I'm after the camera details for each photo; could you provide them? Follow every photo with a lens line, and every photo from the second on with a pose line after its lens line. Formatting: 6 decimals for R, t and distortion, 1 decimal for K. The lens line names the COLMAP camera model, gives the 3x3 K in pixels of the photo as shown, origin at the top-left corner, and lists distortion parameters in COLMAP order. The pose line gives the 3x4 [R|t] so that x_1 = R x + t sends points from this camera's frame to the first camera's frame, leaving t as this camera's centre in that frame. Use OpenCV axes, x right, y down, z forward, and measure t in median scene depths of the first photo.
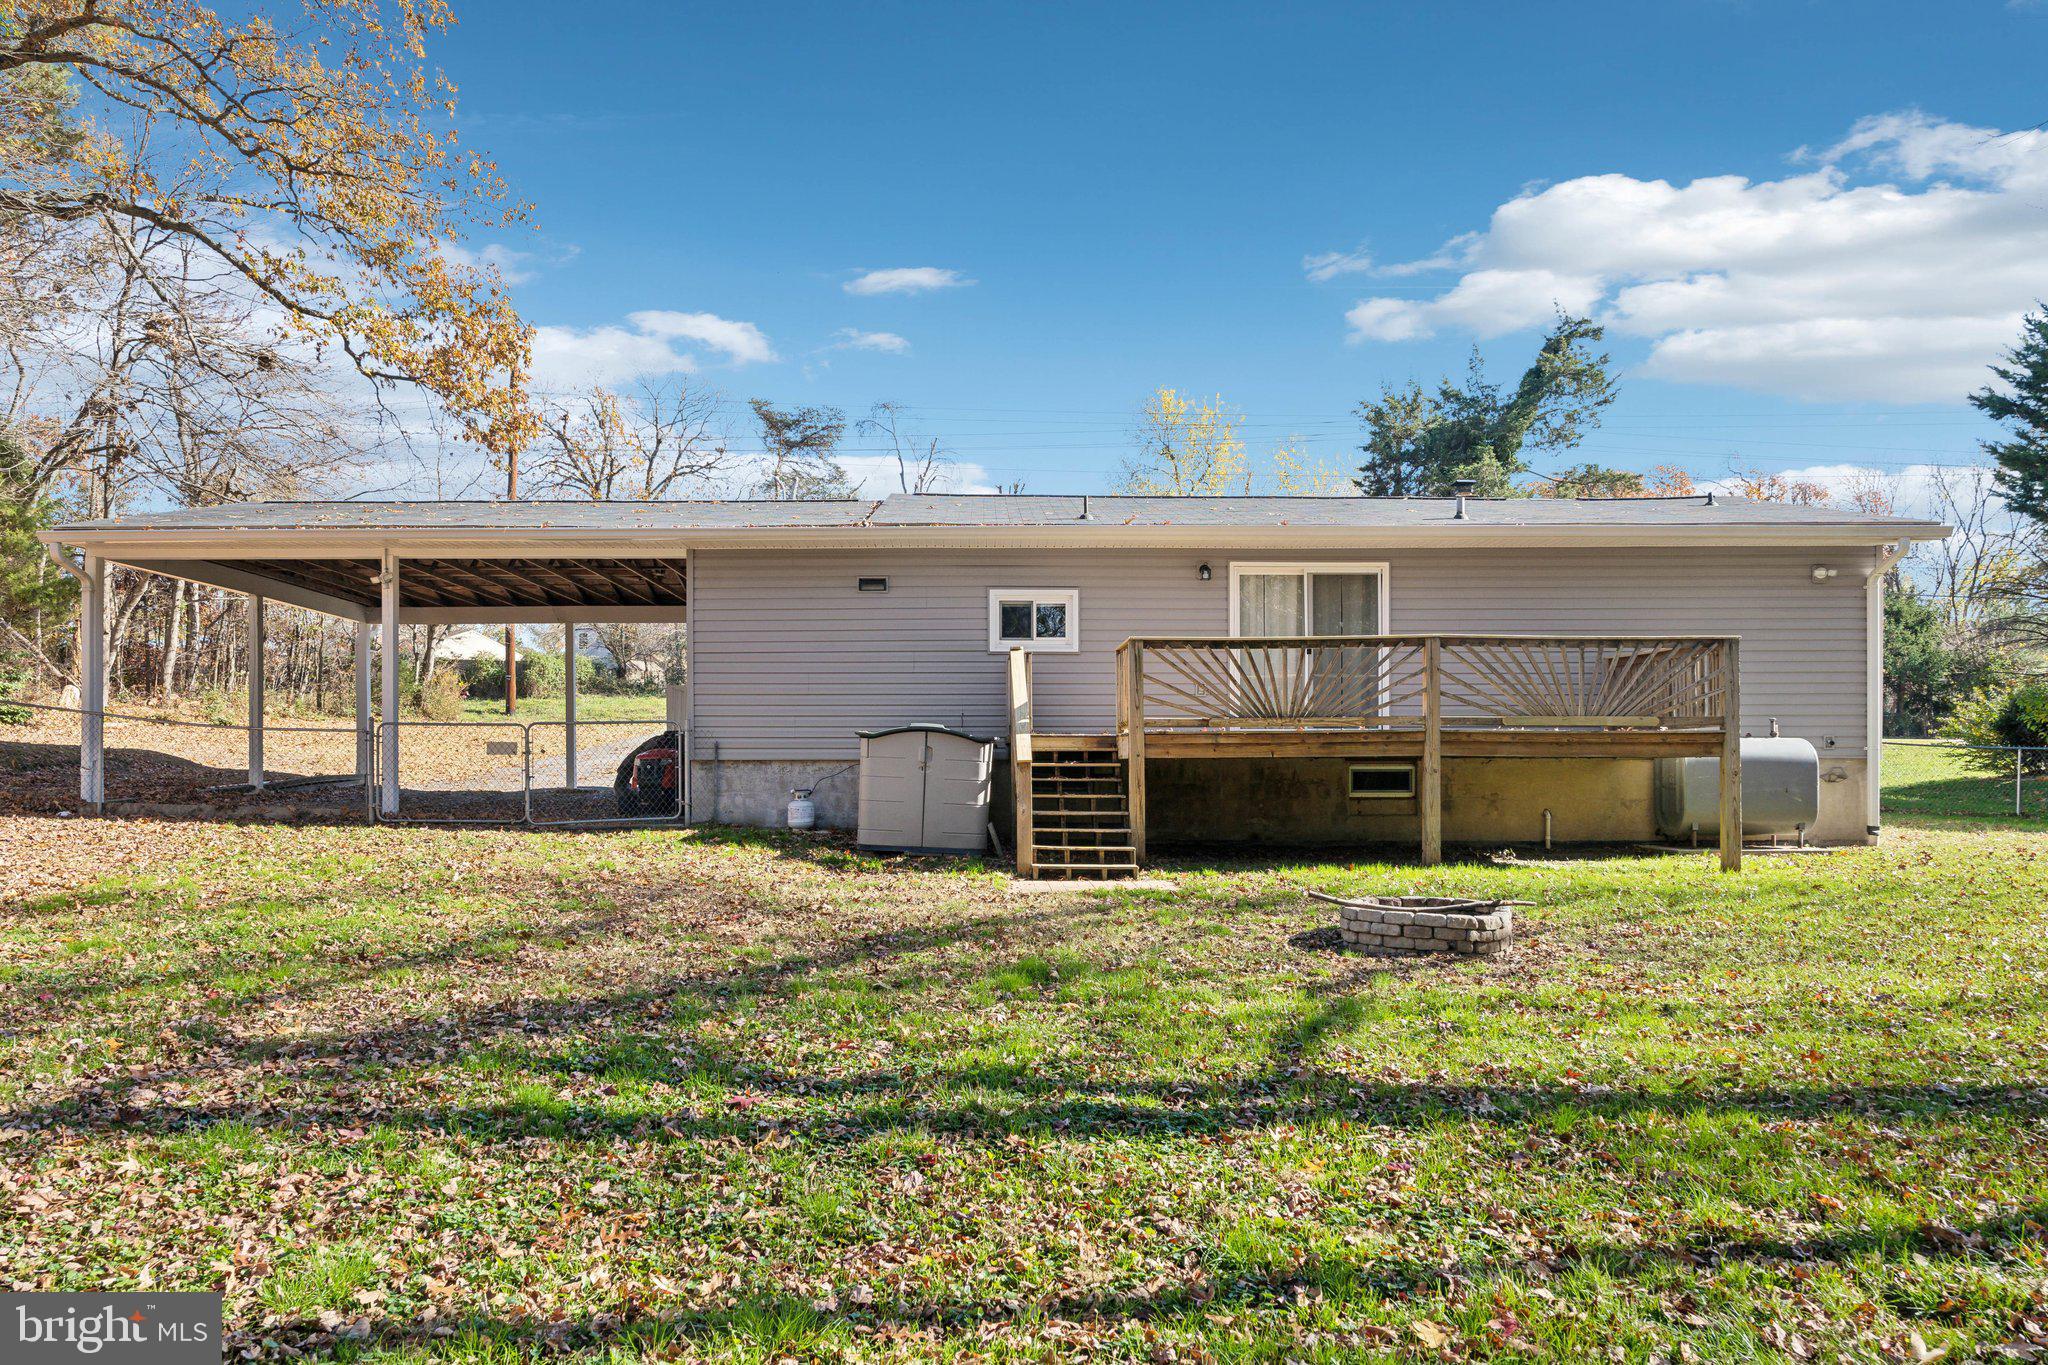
lens RADIAL K [[1359.1, 0, 1024.1], [0, 1359.1, 684.3], [0, 0, 1]] dist [-0.003328, 0.000106]
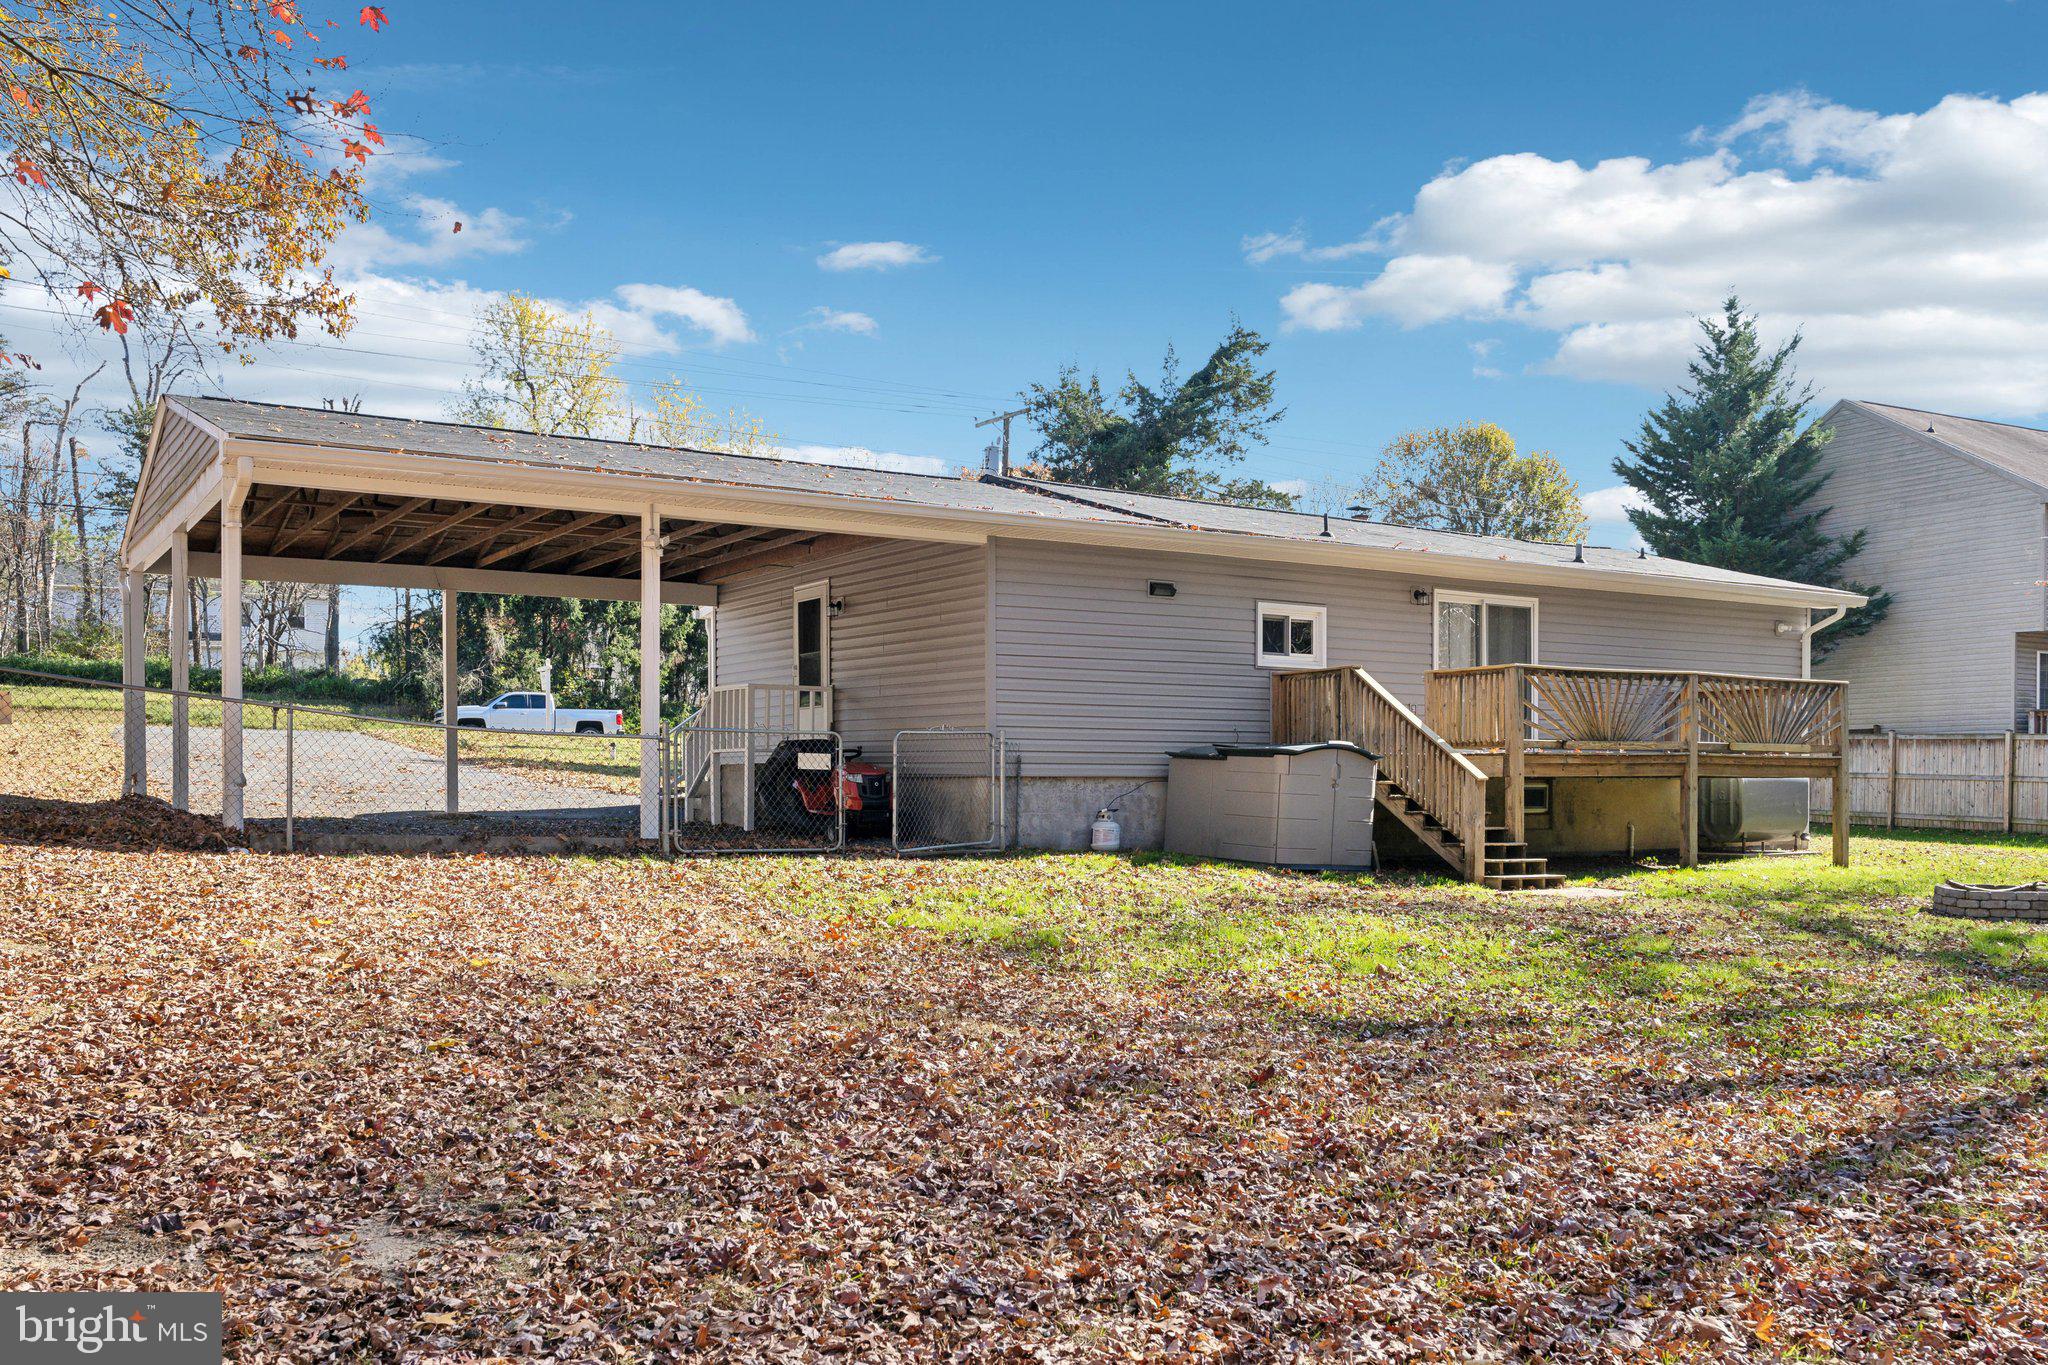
lens RADIAL K [[1748.5, 0, 1024.4], [0, 1748.5, 686.8], [0, 0, 1]] dist [-0.058246, -0.004864]
pose [[0.837368, 0.029979, 0.545817, -0.841220], [-0.033560, 0.999431, -0.003409, 0.000625], [-0.545608, -0.015463, 0.837898, 0.047030]]
